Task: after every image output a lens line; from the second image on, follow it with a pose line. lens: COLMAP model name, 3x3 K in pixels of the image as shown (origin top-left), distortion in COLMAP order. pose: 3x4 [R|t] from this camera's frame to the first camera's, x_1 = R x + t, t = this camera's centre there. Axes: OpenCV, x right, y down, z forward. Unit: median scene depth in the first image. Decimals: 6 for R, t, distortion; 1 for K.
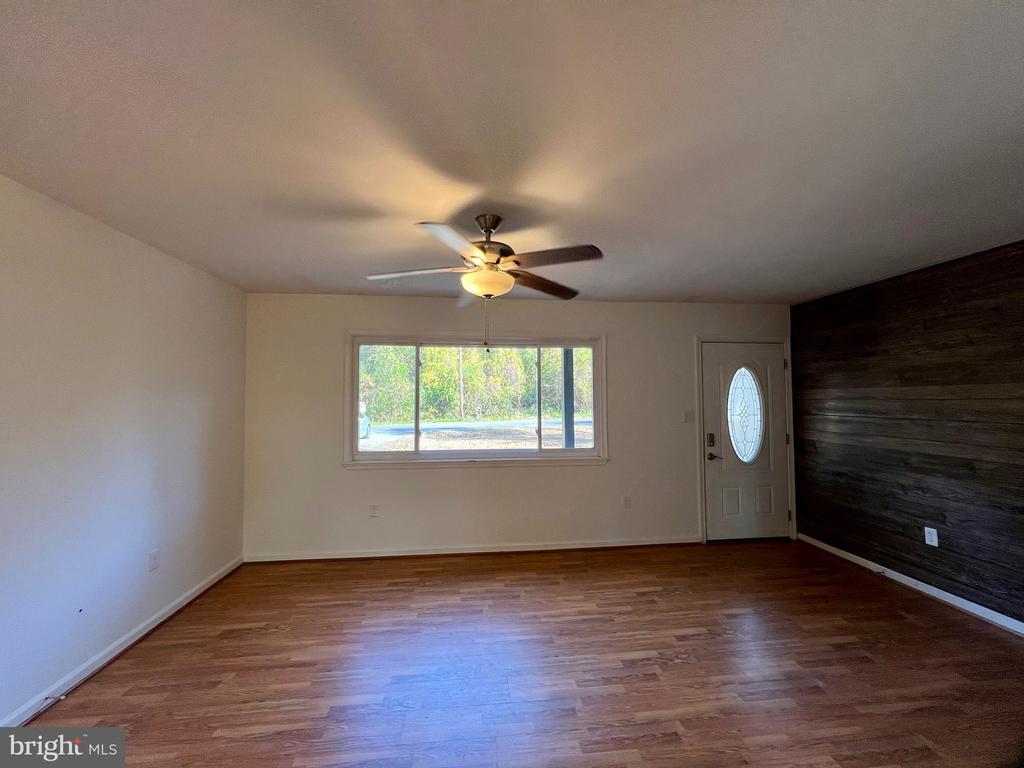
lens RADIAL K [[408.3, 0, 510.7], [0, 408.3, 383.0], [0, 0, 1]] dist [-0.002015, 0.000382]
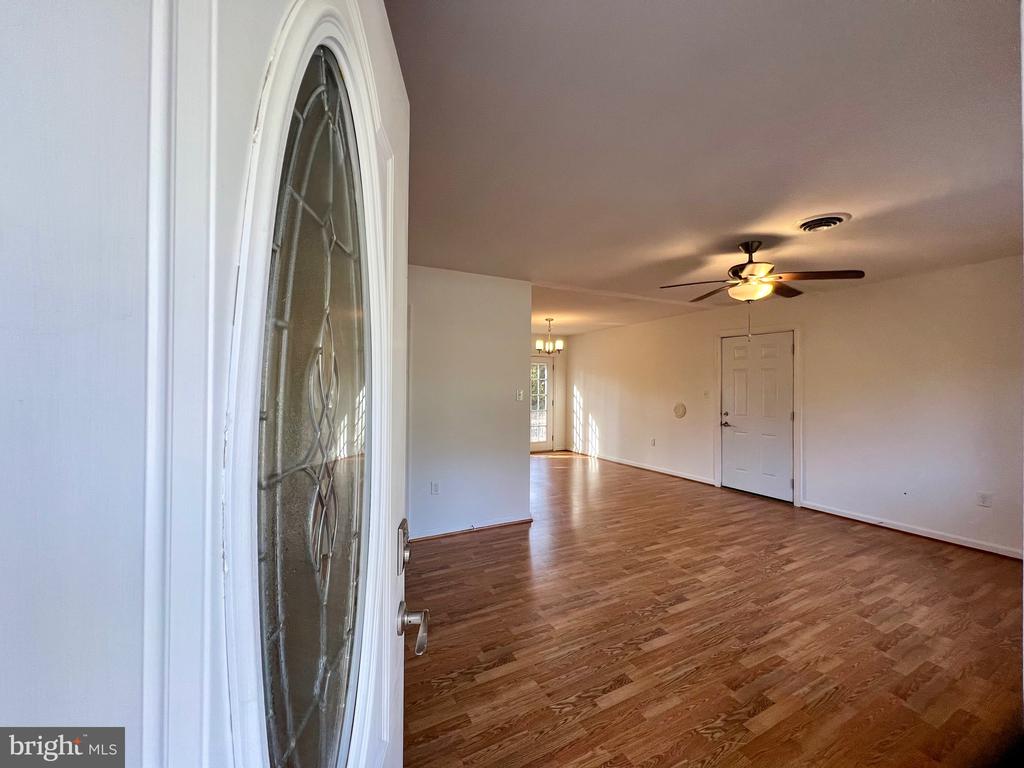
lens RADIAL K [[408.3, 0, 511.1], [0, 408.3, 386.3], [0, 0, 1]] dist [-0.002015, 0.000382]
pose [[-0.928797, 0.000398, -0.370588, 0.830032], [0.013136, 0.999406, -0.031851, 0.076632], [0.370355, -0.034451, -0.928251, 1.357458]]
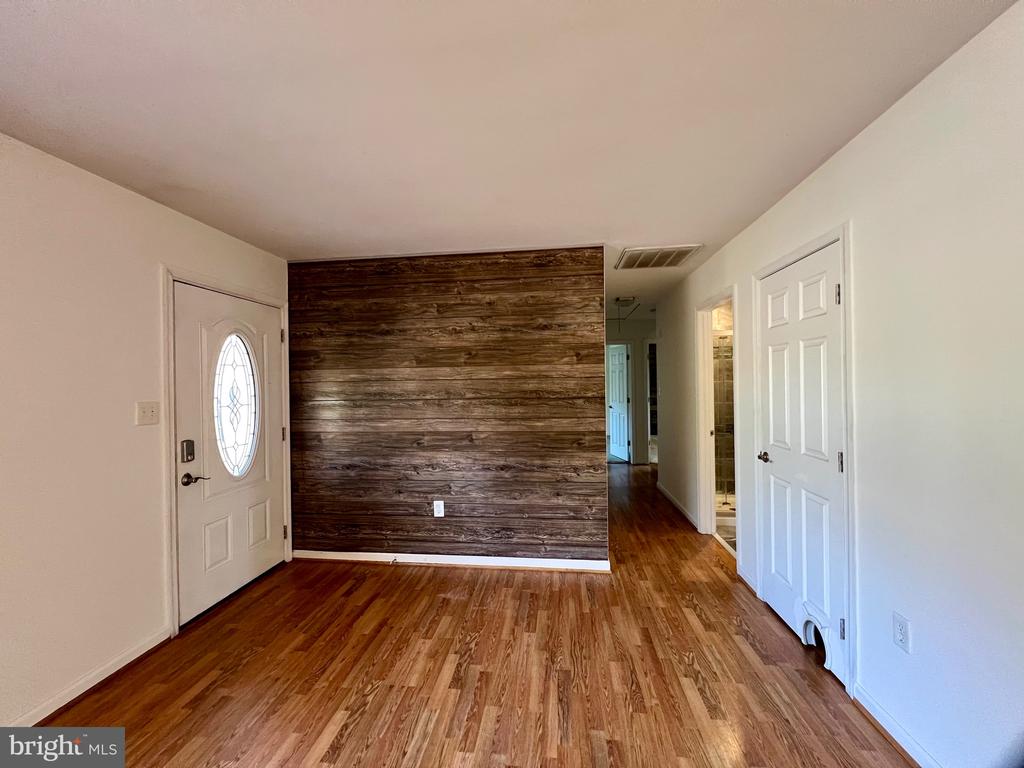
lens RADIAL K [[408.3, 0, 513.1], [0, 408.3, 382.8], [0, 0, 1]] dist [-0.002015, 0.000382]
pose [[0.218527, 0.004727, 0.975819, 0.029239], [-0.023623, 0.999721, 0.000448, 0.039813], [-0.975545, -0.023149, 0.218578, 0.545160]]
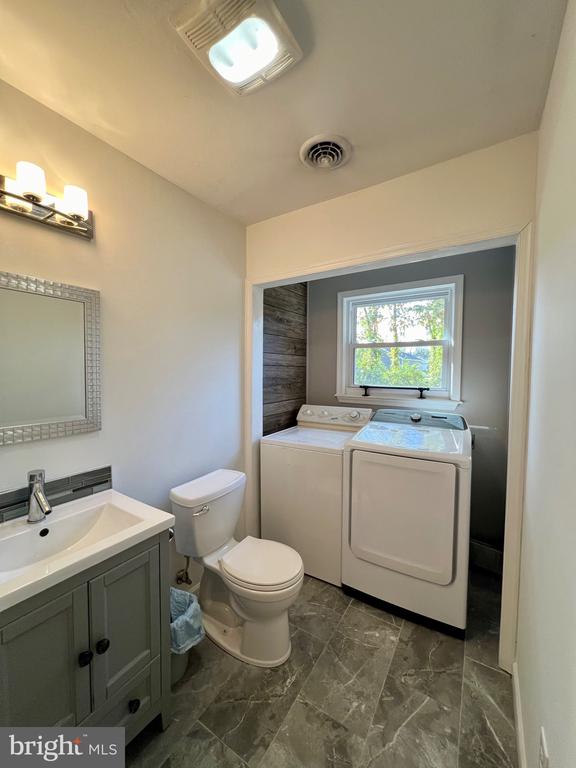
lens RADIAL K [[306.3, 0, 289.4], [0, 306.3, 384.6], [0, 0, 1]] dist [-0.002015, 0.000382]
pose [[-0.781956, -0.026409, 0.622774, 0.461982], [-0.024063, 0.999636, 0.012176, 0.064628], [-0.622869, -0.005465, -0.782307, 1.295568]]
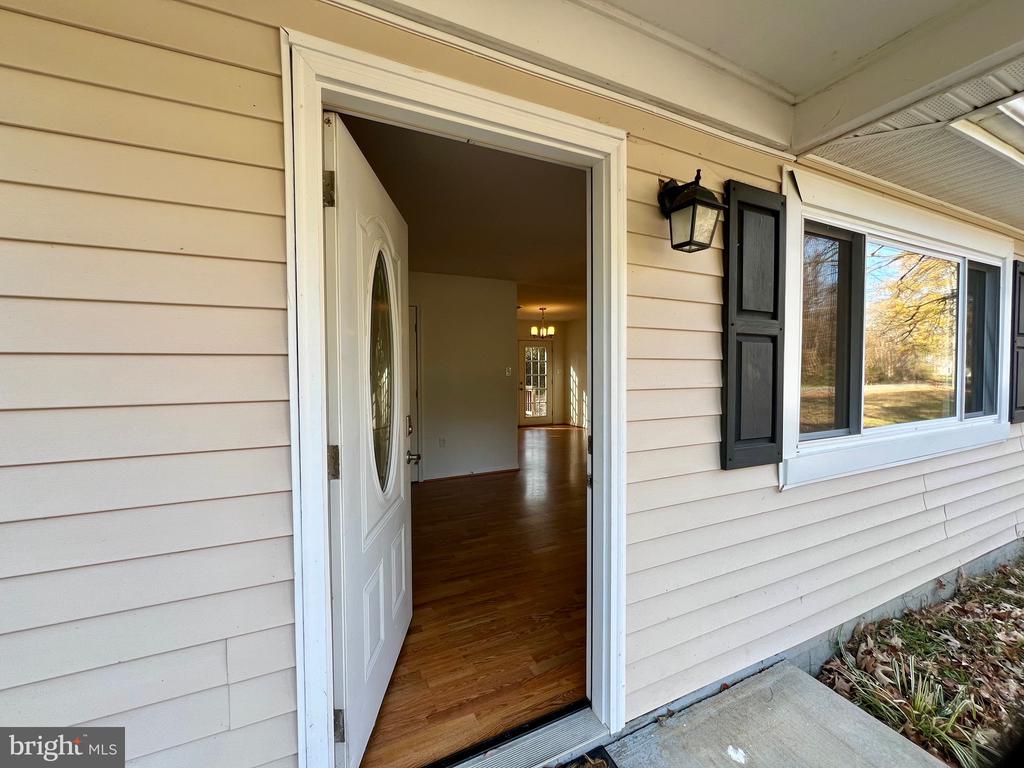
lens RADIAL K [[408.3, 0, 517.1], [0, 408.3, 387.5], [0, 0, 1]] dist [-0.002015, 0.000382]
pose [[-0.940585, 0.021812, -0.338857, 0.850840], [0.020522, 0.999762, 0.007389, 0.116515], [0.338938, -0.000004, -0.940809, 1.715399]]
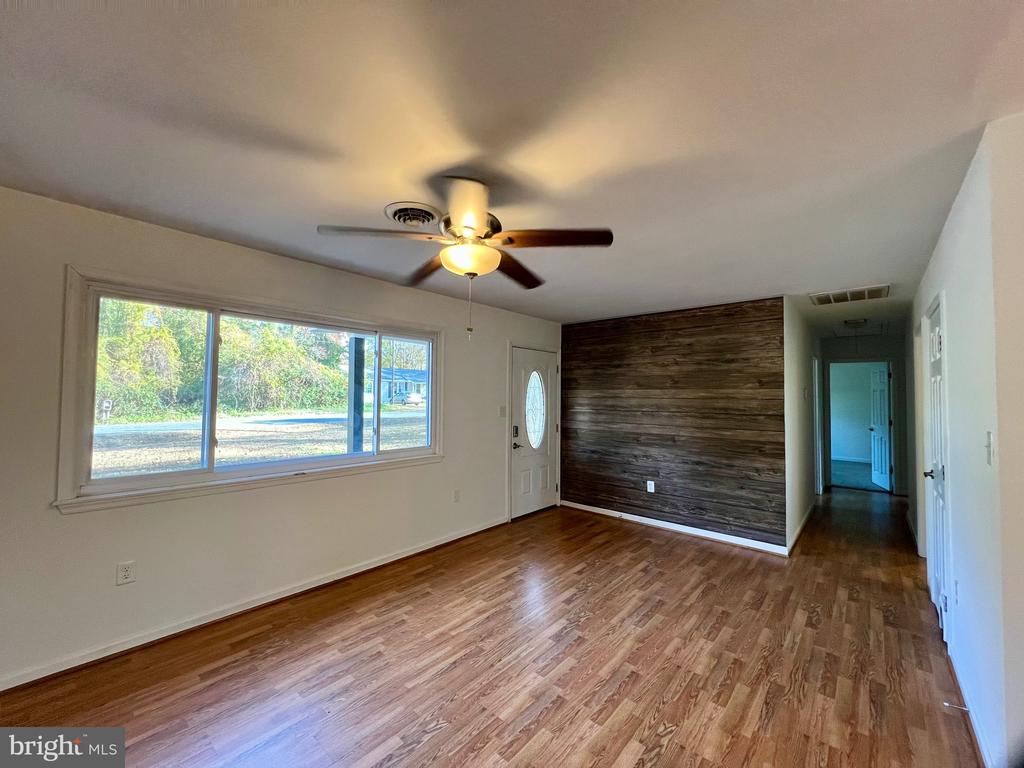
lens RADIAL K [[408.3, 0, 512.6], [0, 408.3, 384.0], [0, 0, 1]] dist [-0.002015, 0.000382]
pose [[0.734555, 0.033033, 0.677744, -0.392400], [-0.040024, 0.999185, -0.005320, 0.014709], [-0.677367, -0.023218, 0.735279, 0.207076]]
